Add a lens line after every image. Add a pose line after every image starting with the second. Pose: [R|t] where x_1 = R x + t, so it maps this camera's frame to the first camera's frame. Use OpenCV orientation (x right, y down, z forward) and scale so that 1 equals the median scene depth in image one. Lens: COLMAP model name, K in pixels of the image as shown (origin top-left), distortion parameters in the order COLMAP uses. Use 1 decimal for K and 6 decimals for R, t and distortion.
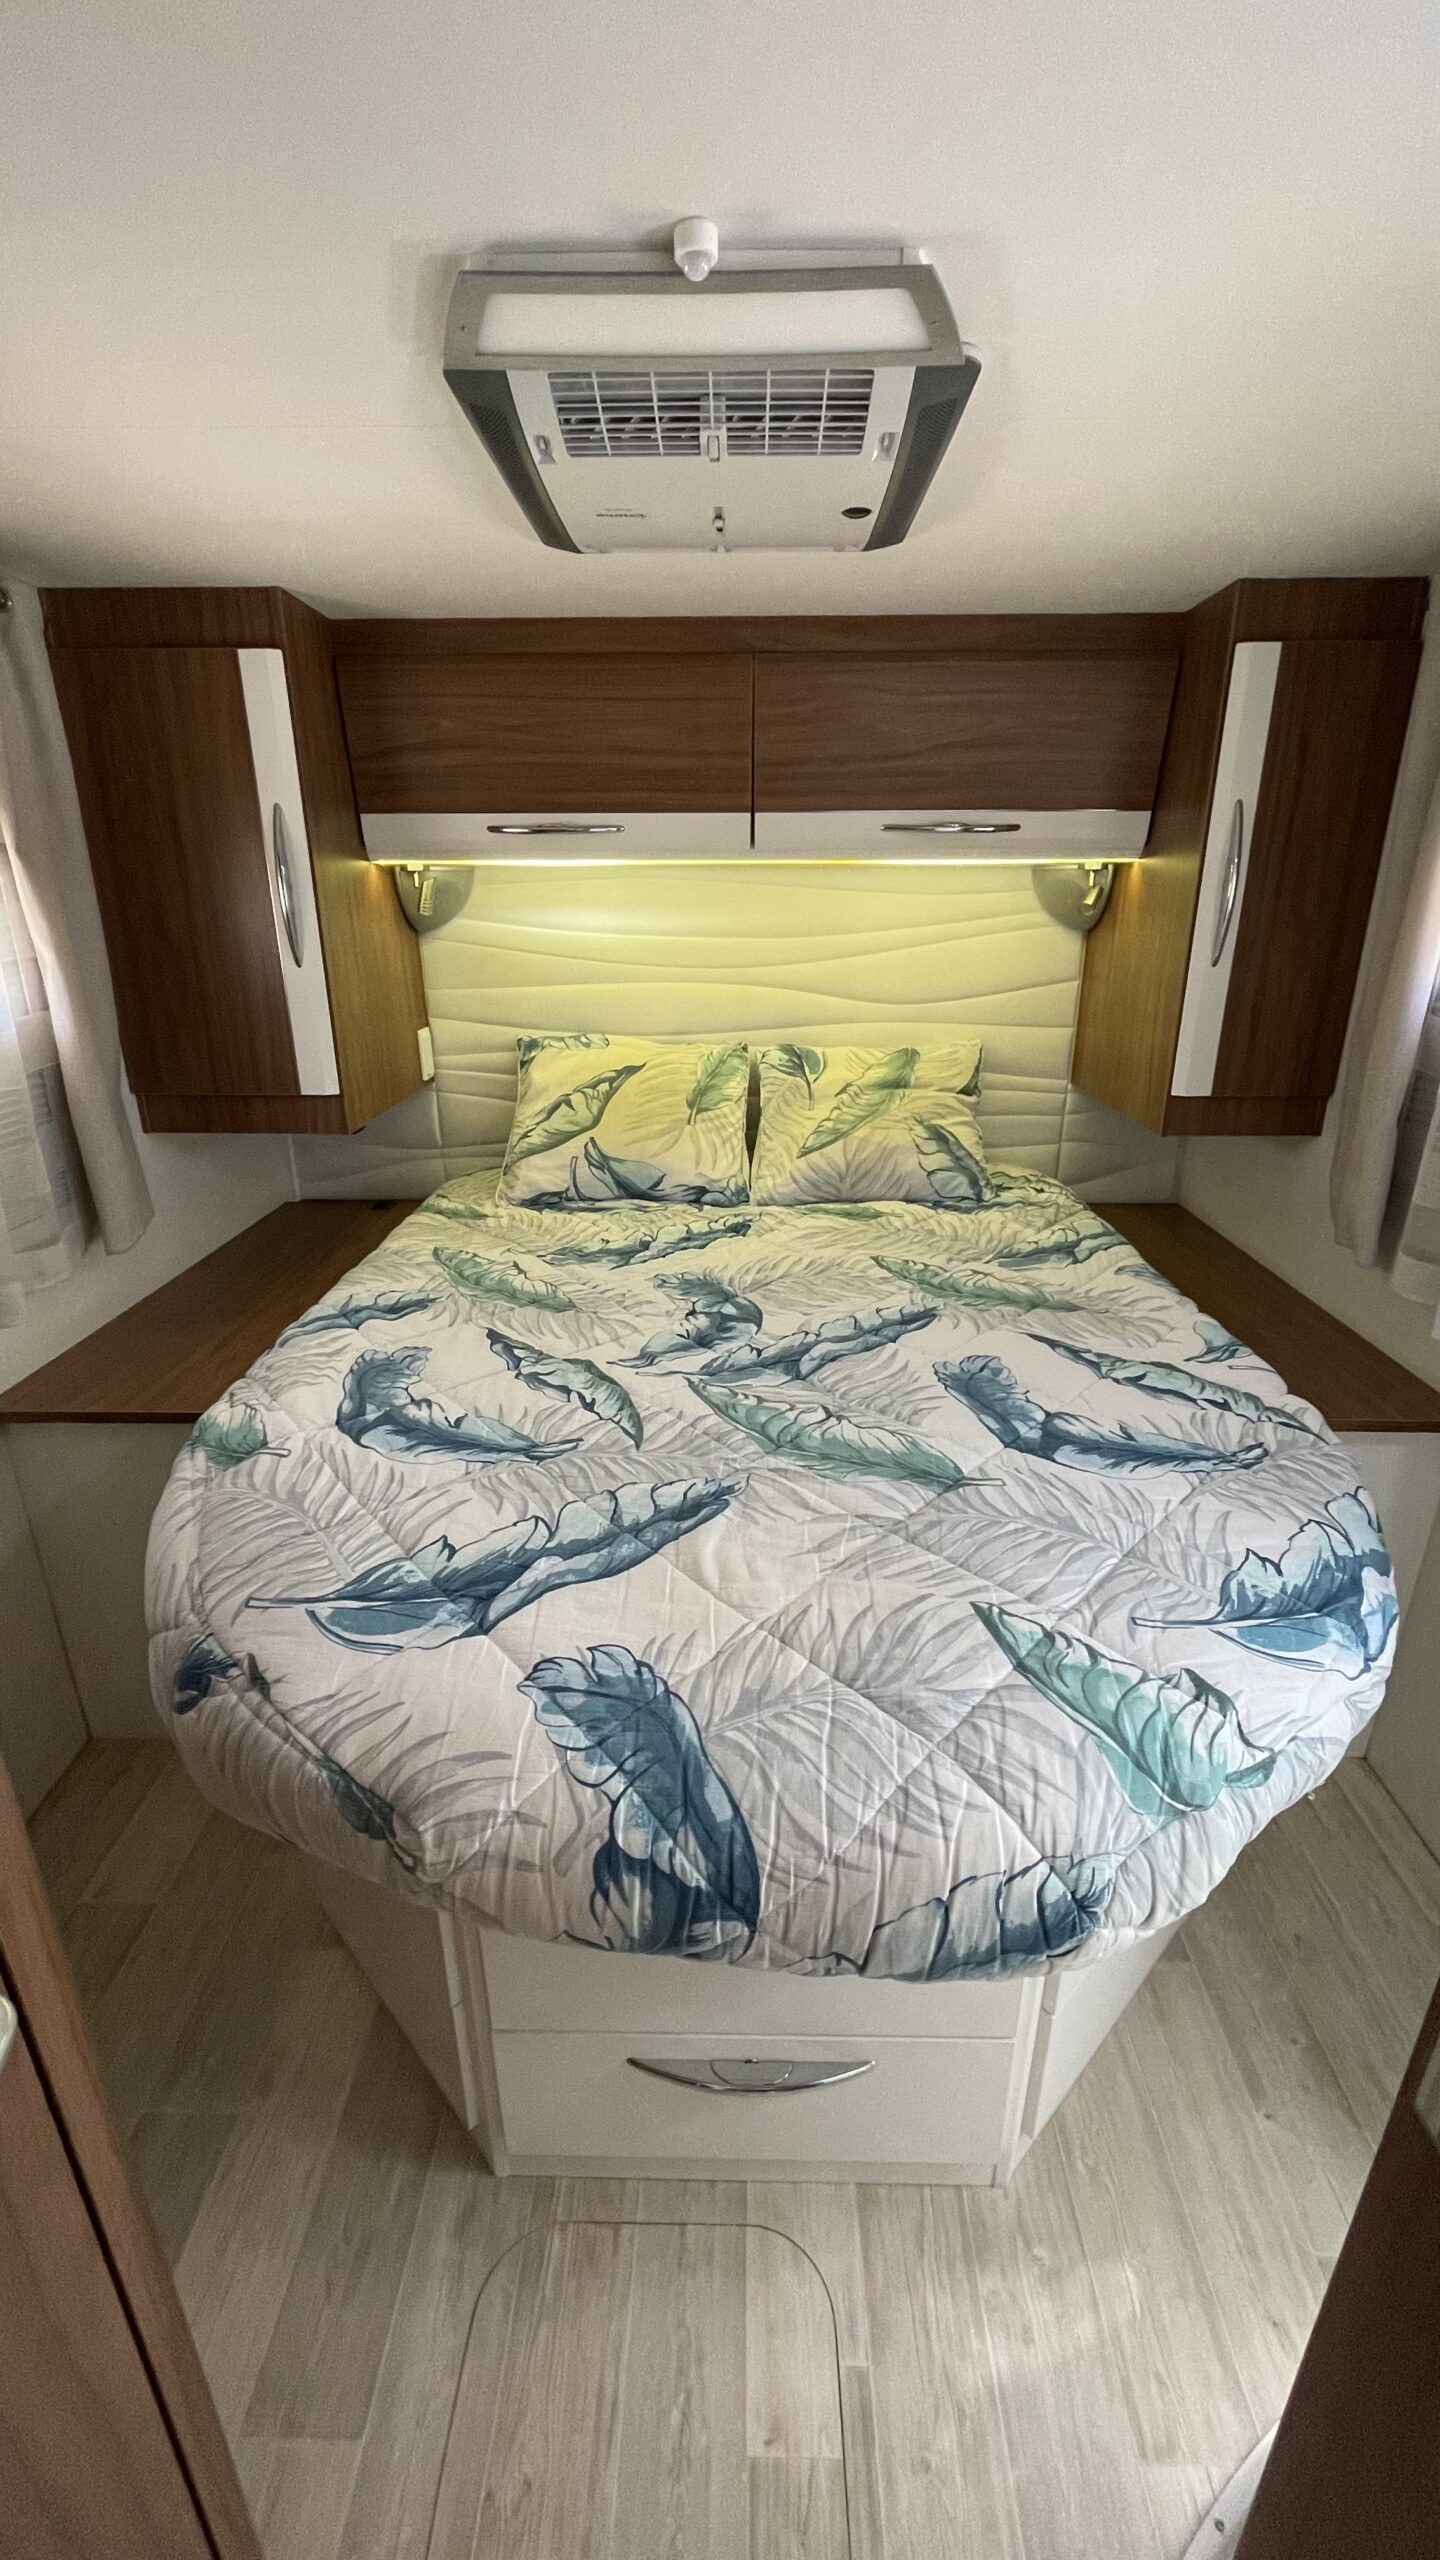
lens RADIAL K [[1056.6, 0, 729.4], [0, 1056.6, 1284.4], [0, 0, 1]] dist [0.000759, 0.000837]
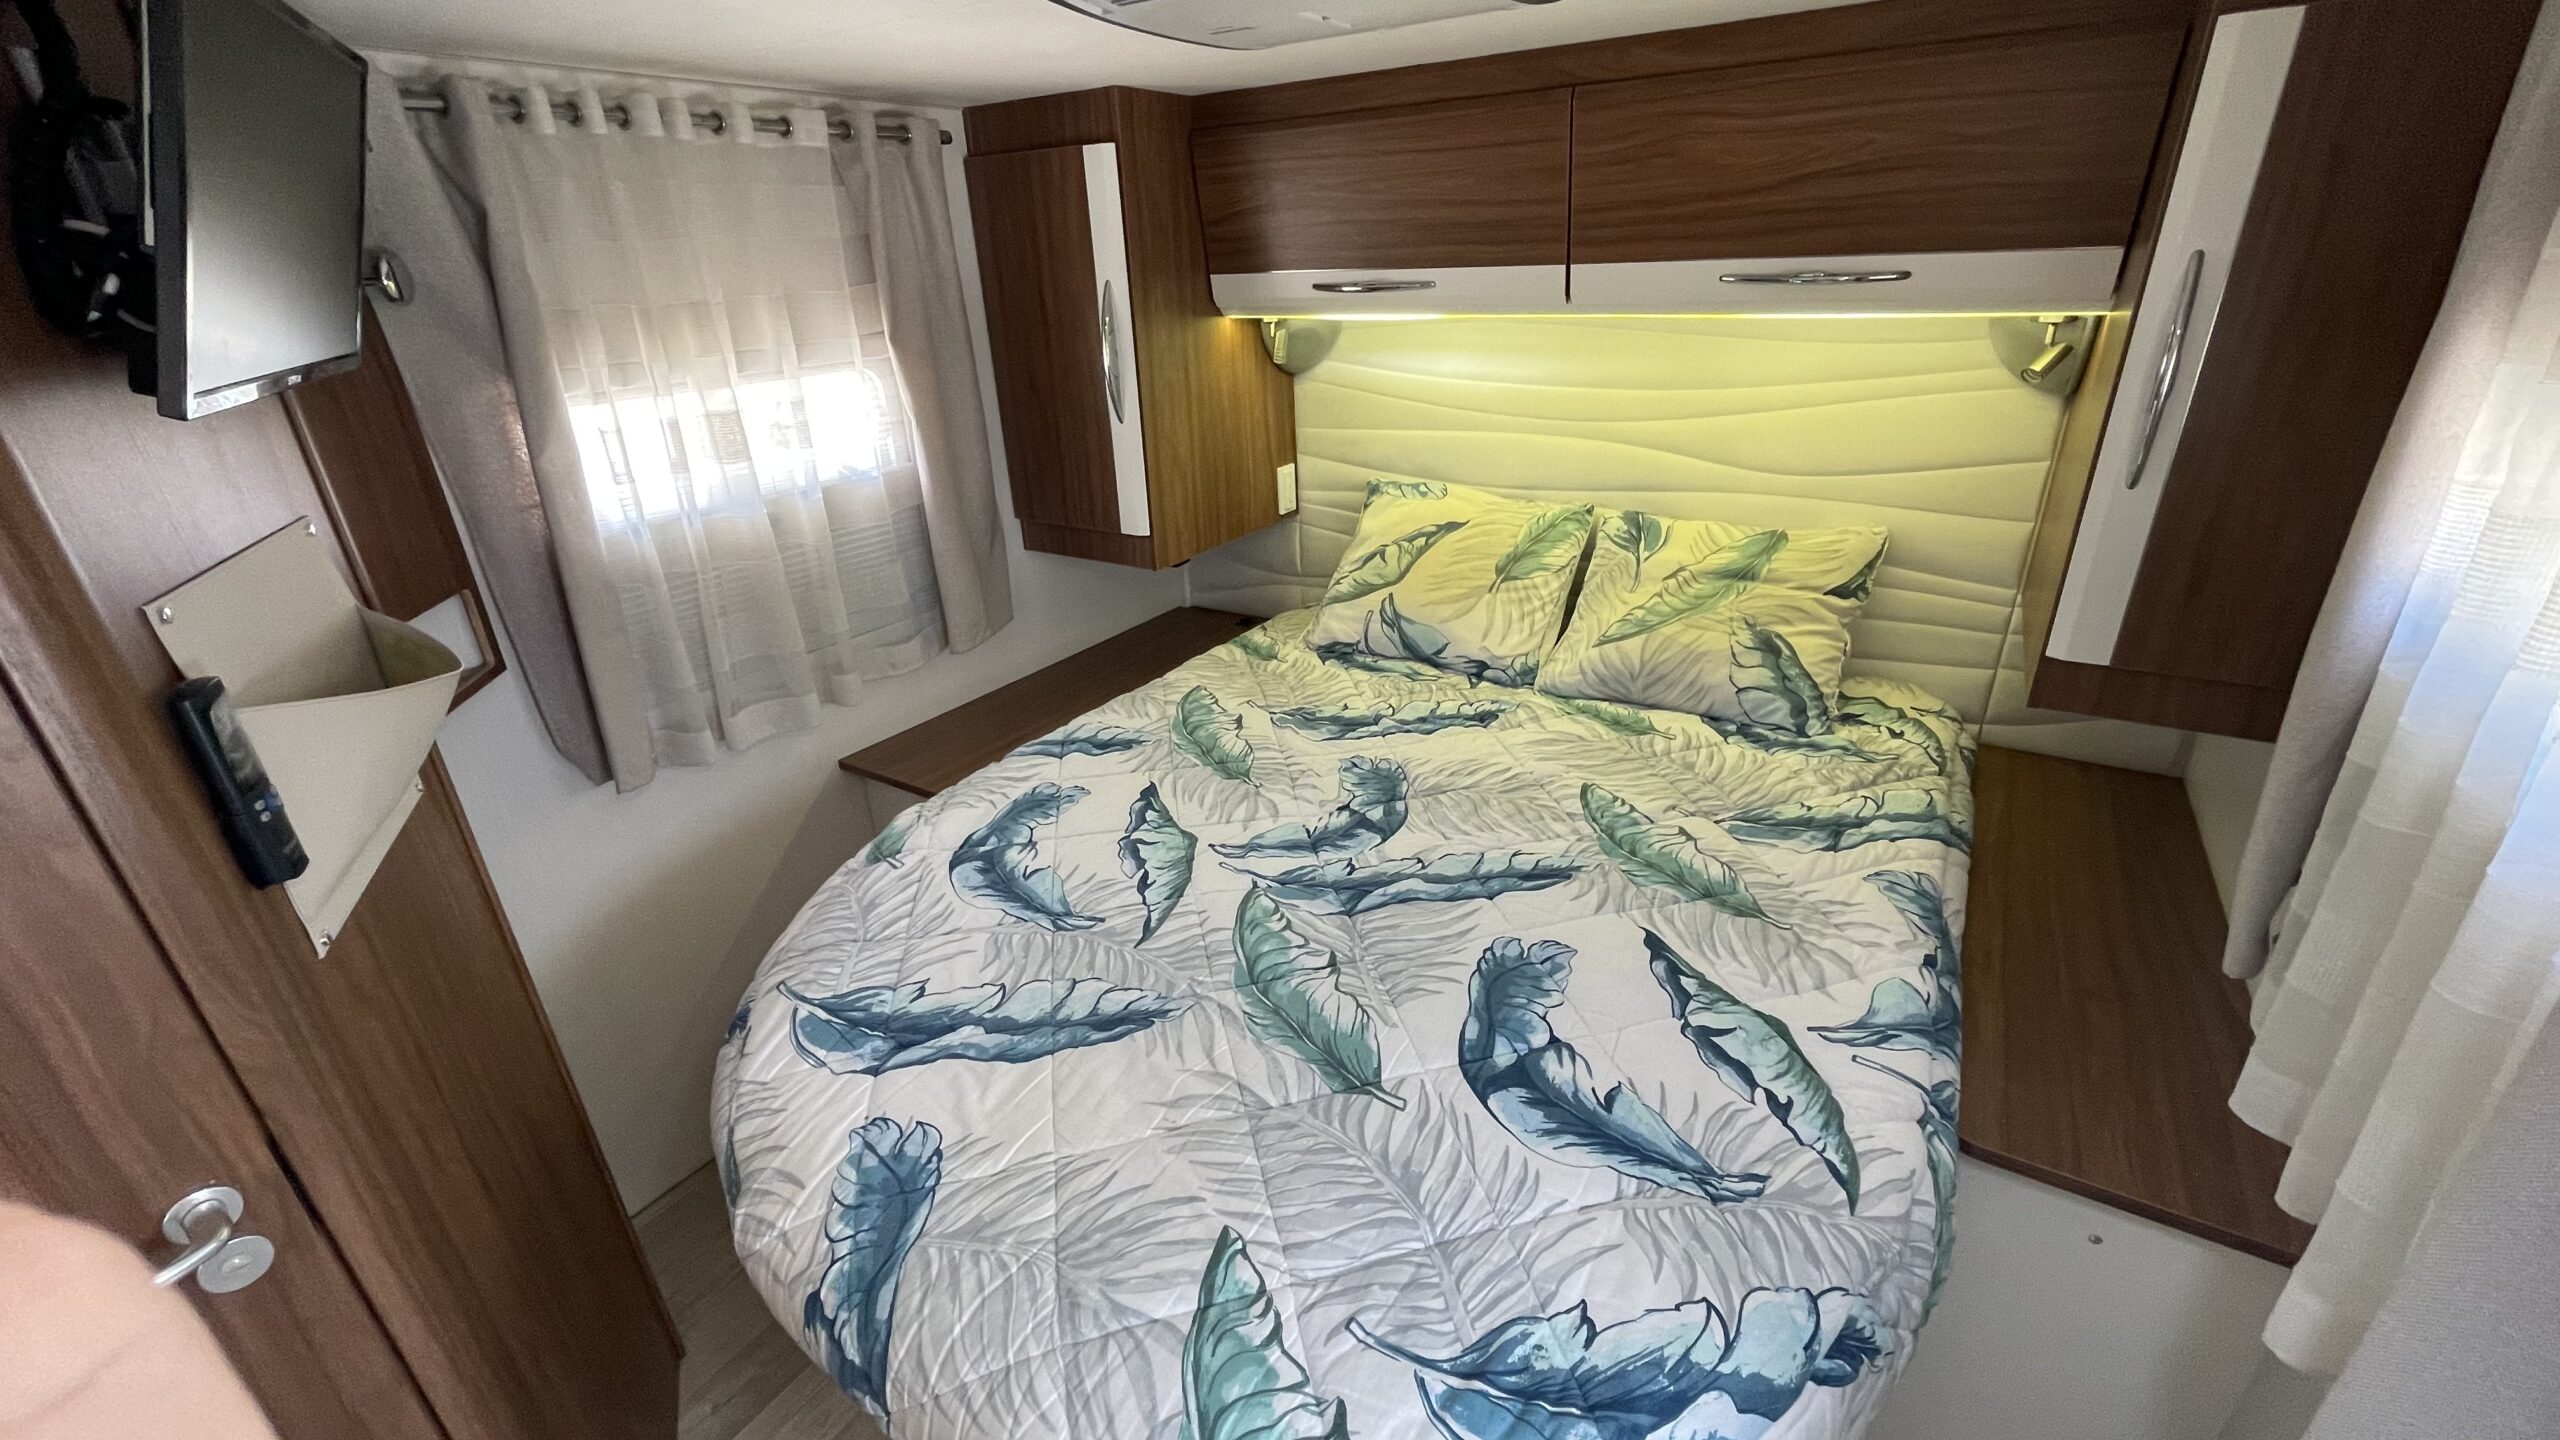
lens RADIAL K [[1056.6, 0, 1286.0], [0, 1056.6, 720.7], [0, 0, 1]] dist [0.000759, 0.000837]
pose [[0.847616, 0.190819, -0.495111, 0.407004], [-0.153149, 0.981367, 0.116039, -0.165342], [0.508028, -0.022531, 0.861046, 0.125897]]
